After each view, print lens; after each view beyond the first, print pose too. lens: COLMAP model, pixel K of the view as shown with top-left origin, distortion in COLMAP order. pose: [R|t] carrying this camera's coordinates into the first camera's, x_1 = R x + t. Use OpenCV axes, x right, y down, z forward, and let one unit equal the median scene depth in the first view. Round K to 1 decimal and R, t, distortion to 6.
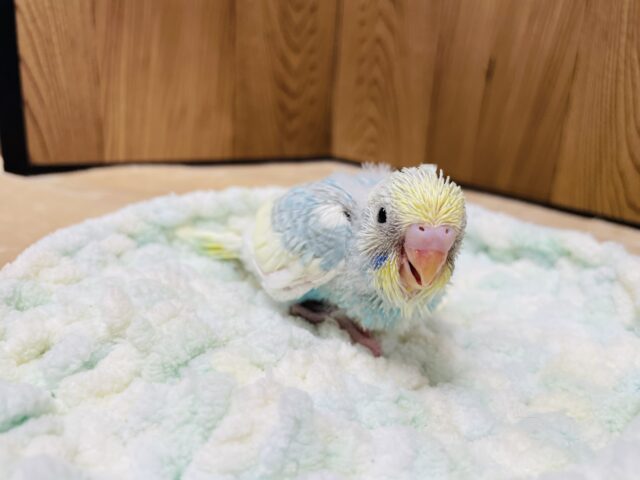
lens RADIAL K [[480.6, 0, 320.0], [0, 480.6, 240.0], [0, 0, 1]] dist [0.012076, -0.045105]
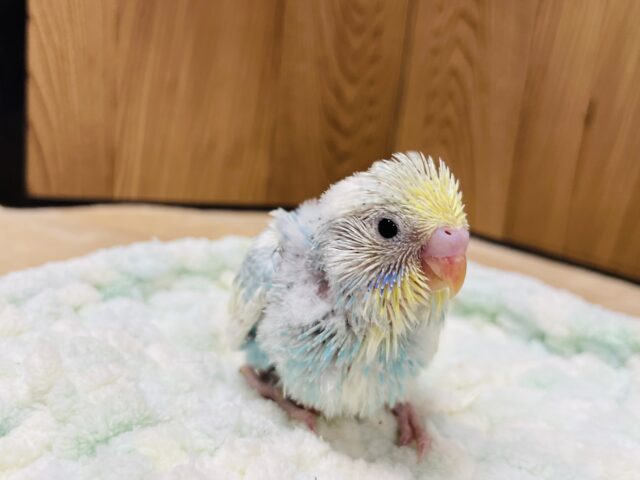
lens RADIAL K [[606.5, 0, 321.4], [0, 606.5, 230.0], [0, 0, 1]] dist [0.017173, -0.073825]
pose [[0.994239, 0.062970, -0.086735, 0.081788], [-0.073918, 0.988830, -0.129425, 0.002280], [0.077616, 0.135091, 0.987789, -0.028400]]
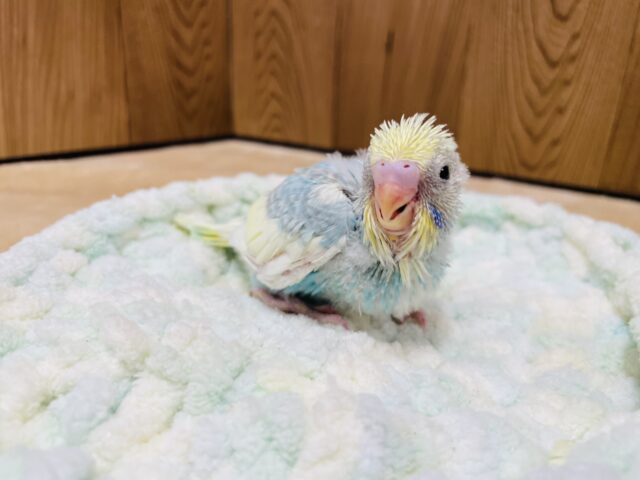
lens RADIAL K [[483.2, 0, 343.7], [0, 483.2, 225.9], [0, 0, 1]] dist [0.027915, -0.061417]
pose [[0.965142, -0.108962, 0.237969, -0.130698], [0.103325, 0.993993, 0.036073, -0.034835], [-0.240470, -0.010227, 0.970603, 0.015585]]
